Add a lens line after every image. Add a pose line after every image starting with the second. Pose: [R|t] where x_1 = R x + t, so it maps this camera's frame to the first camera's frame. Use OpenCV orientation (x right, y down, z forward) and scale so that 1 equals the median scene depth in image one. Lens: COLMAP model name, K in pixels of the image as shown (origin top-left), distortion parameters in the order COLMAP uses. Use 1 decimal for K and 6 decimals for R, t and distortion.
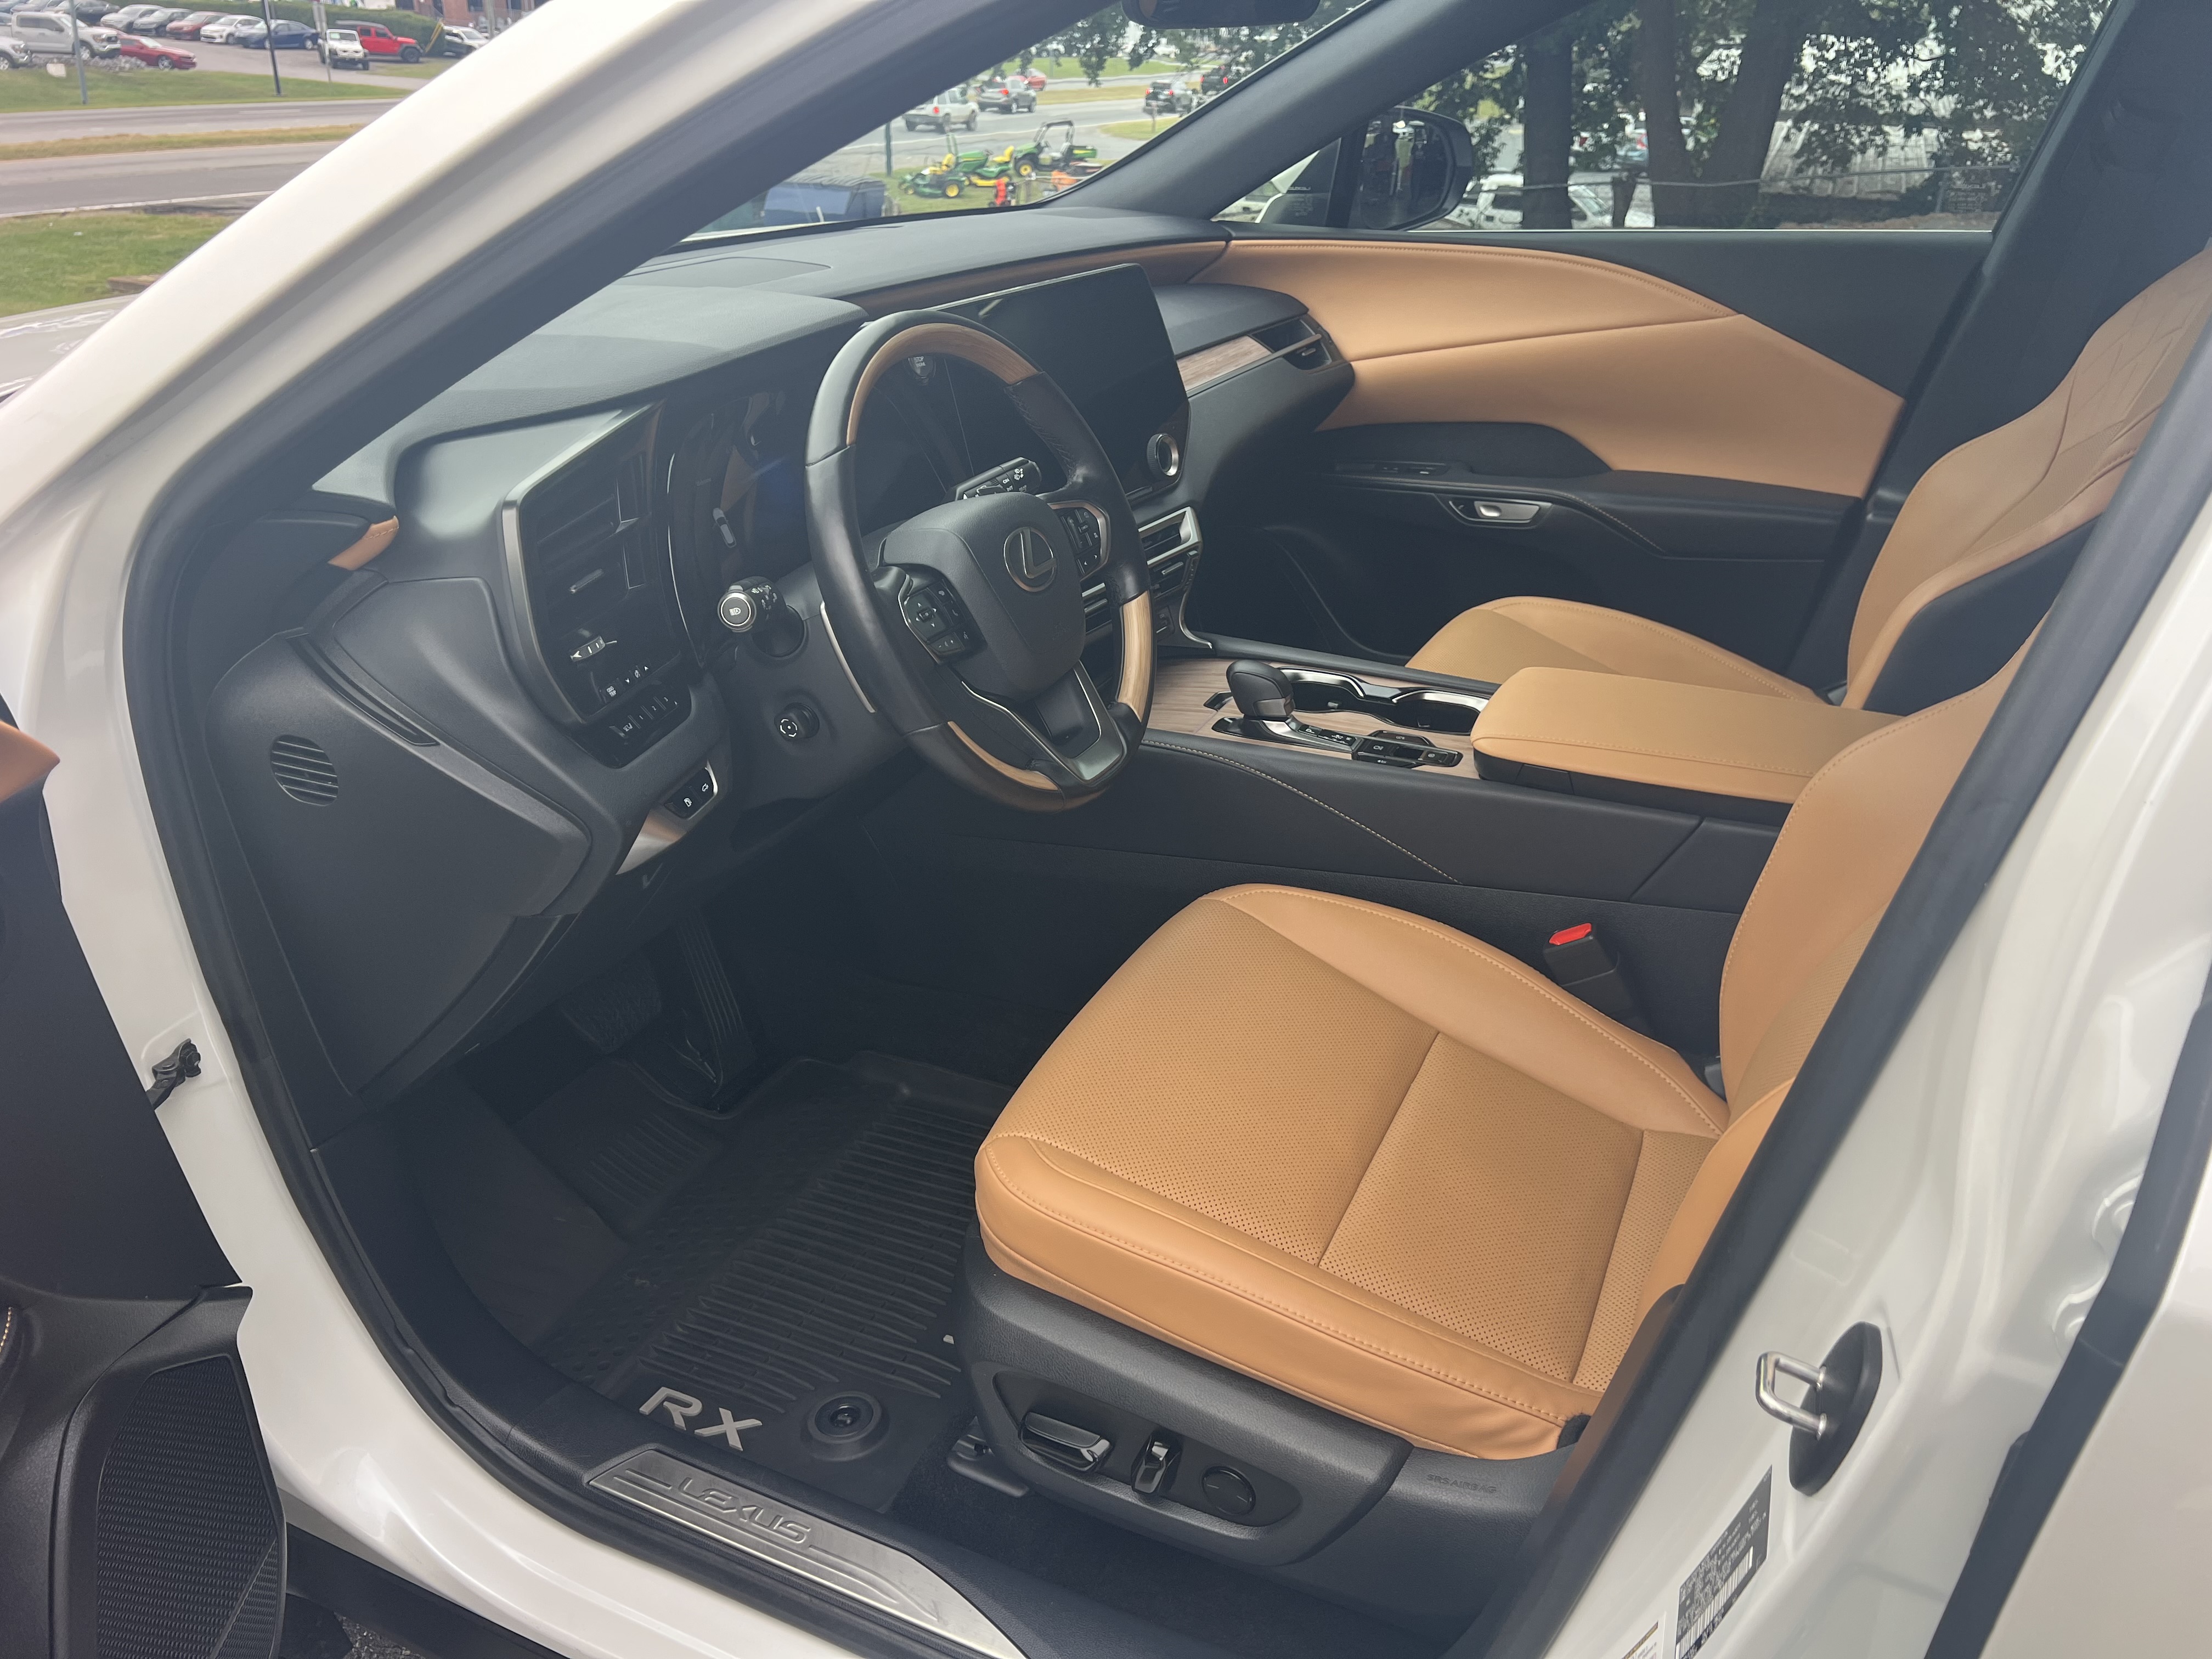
lens RADIAL K [[1675.3, 0, 1091.1], [0, 1675.3, 835.6], [0, 0, 1]] dist [0.031445, -0.054446]
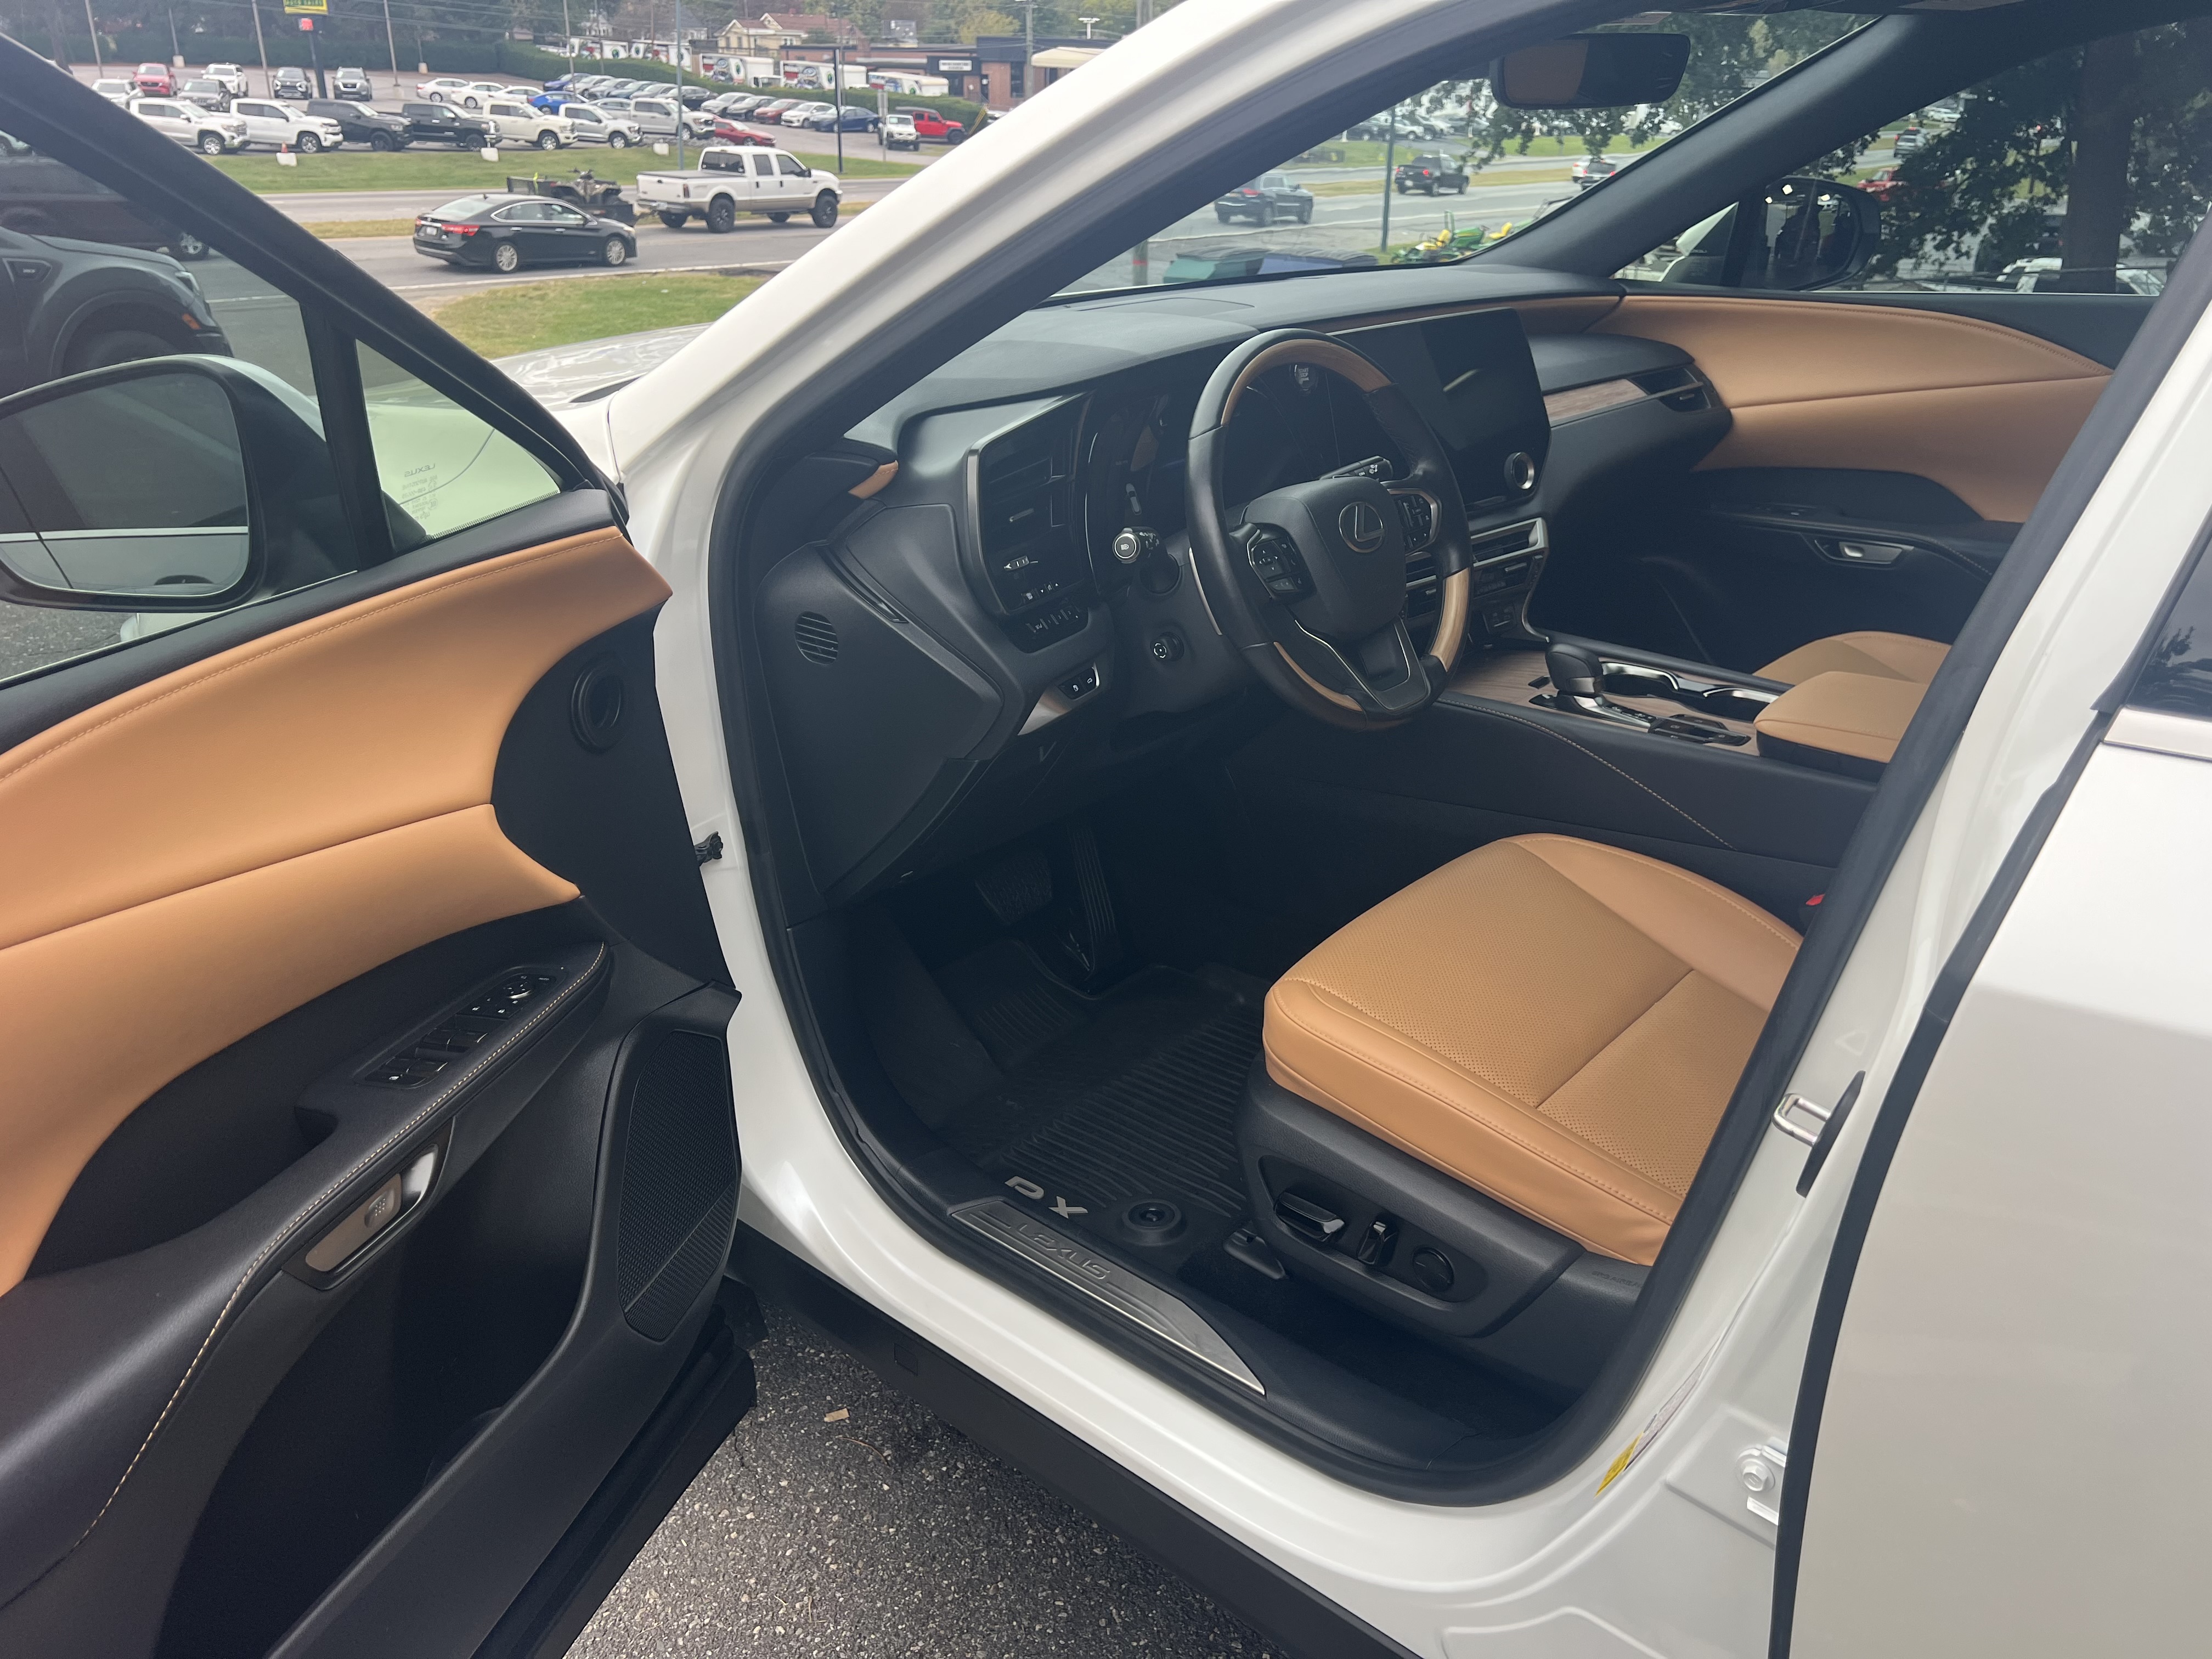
lens RADIAL K [[1675.3, 0, 1091.1], [0, 1675.3, 835.6], [0, 0, 1]] dist [0.031445, -0.054446]
pose [[0.961594, 0.100077, -0.255581, 0.087947], [-0.110141, 0.993593, -0.025335, 0.092631], [0.251408, 0.052512, 0.966456, -0.198118]]
